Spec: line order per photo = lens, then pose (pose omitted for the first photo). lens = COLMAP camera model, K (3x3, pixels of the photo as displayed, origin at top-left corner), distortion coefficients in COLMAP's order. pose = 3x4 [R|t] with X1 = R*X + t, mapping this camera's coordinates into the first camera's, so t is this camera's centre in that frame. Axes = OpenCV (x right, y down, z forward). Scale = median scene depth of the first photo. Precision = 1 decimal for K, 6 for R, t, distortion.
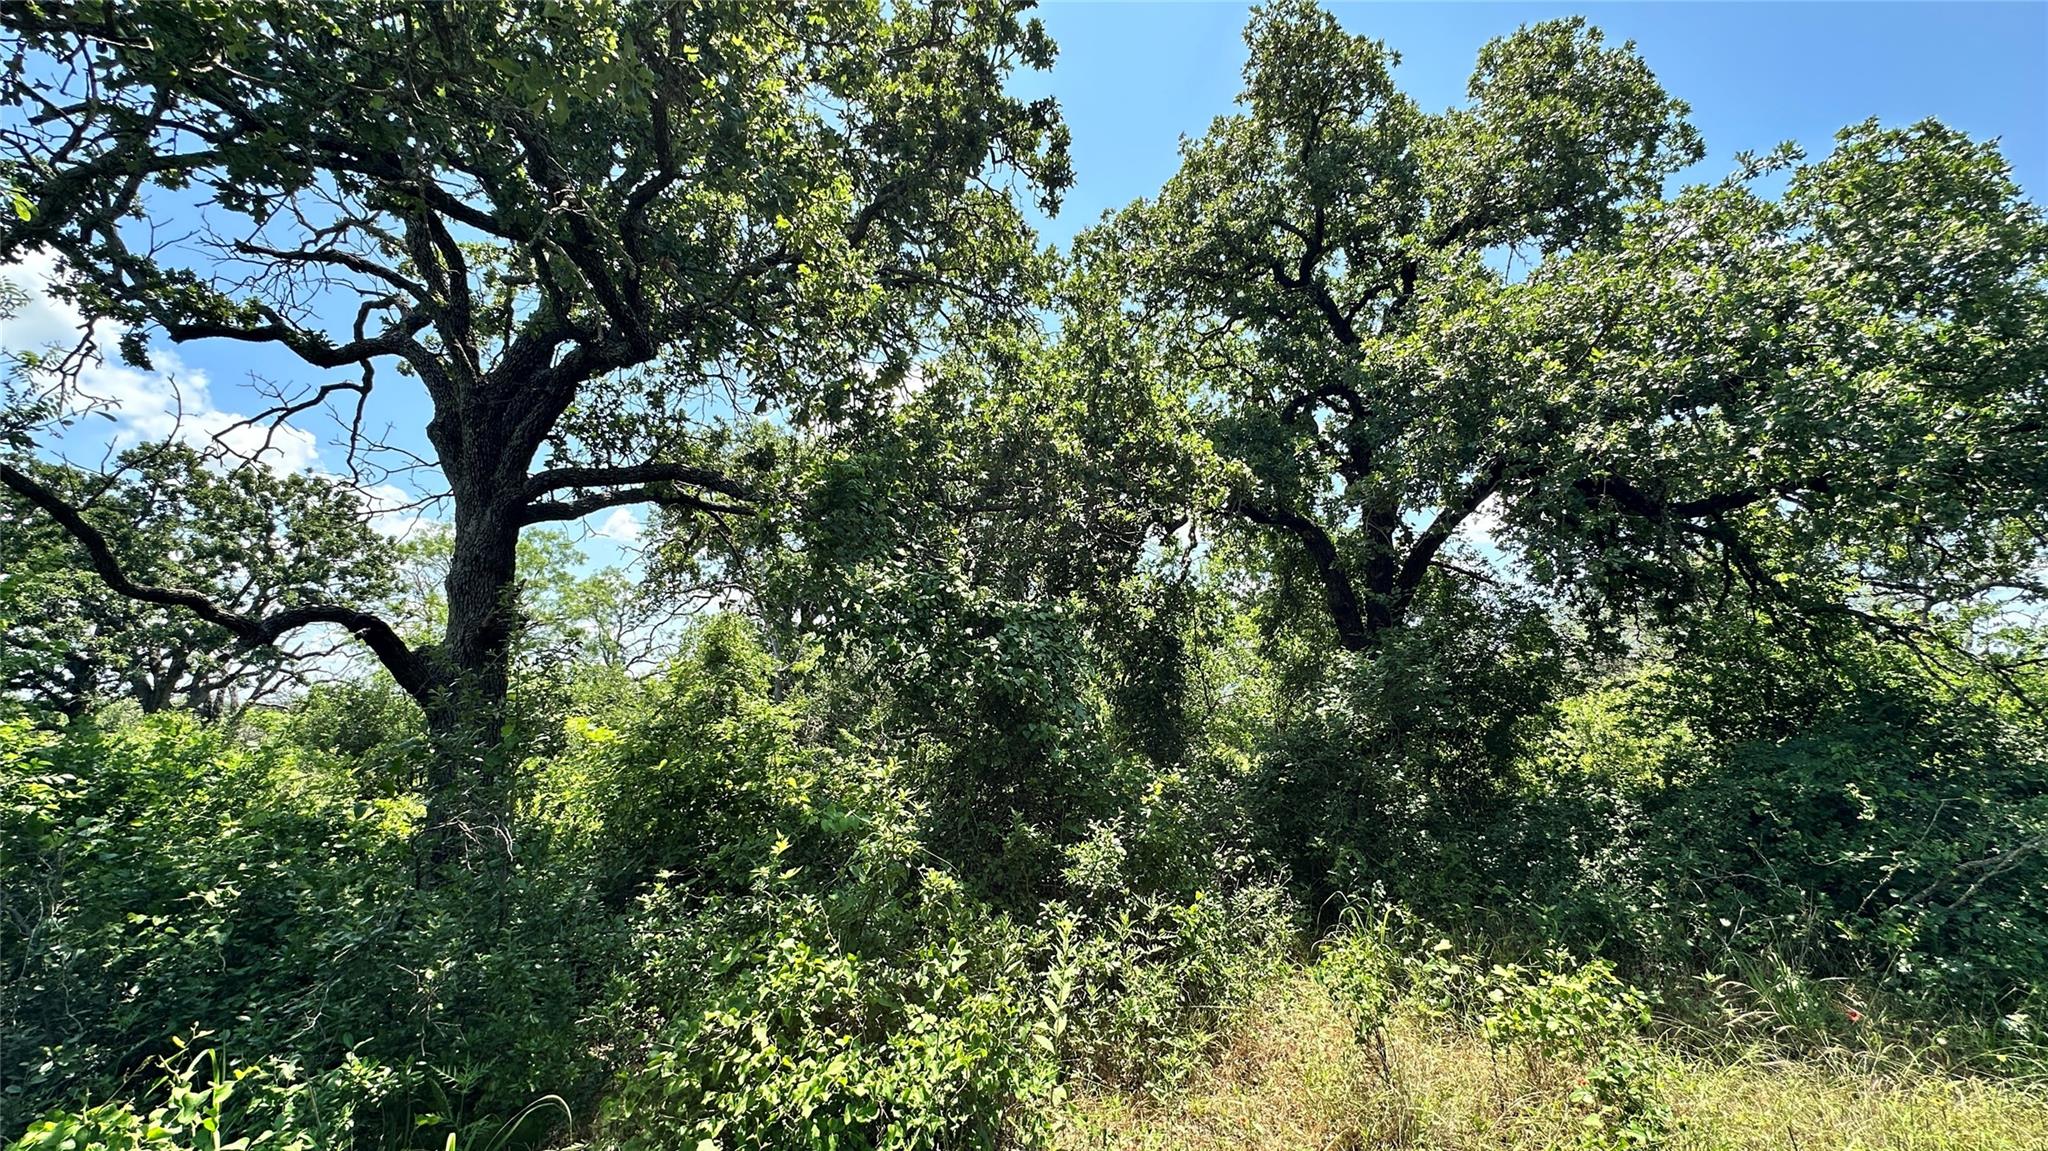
lens RADIAL K [[822.2, 0, 1020.8], [0, 822.2, 581.3], [0, 0, 1]] dist [-0.007572, 0.001970]
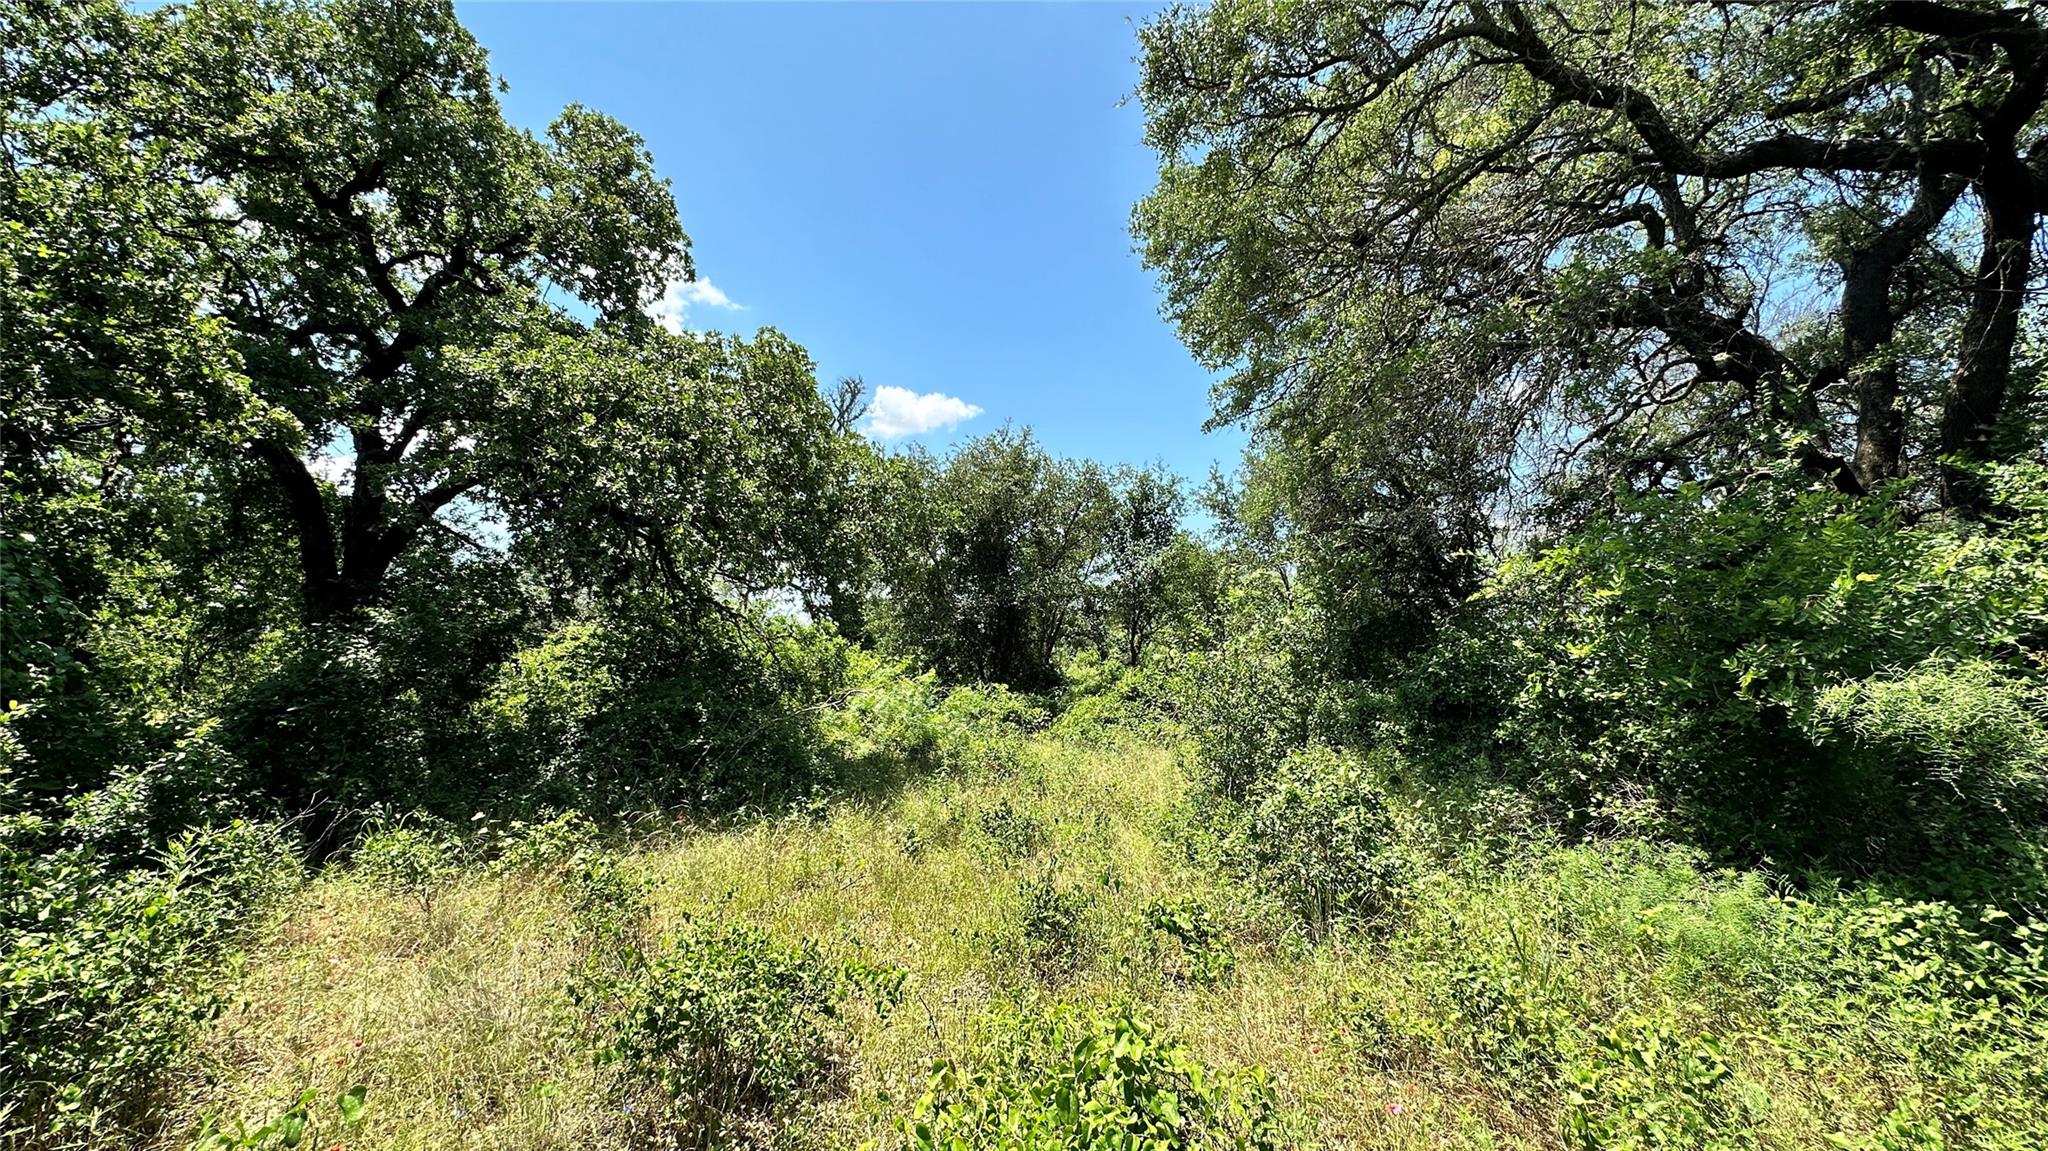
lens RADIAL K [[819.1, 0, 1024.4], [0, 819.1, 579.5], [0, 0, 1]] dist [-0.006208, 0.001476]
pose [[0.390987, 0.103771, 0.914528, -0.176892], [-0.160651, 0.986065, -0.043205, -0.027374], [-0.906267, -0.130027, 0.402209, -0.156947]]
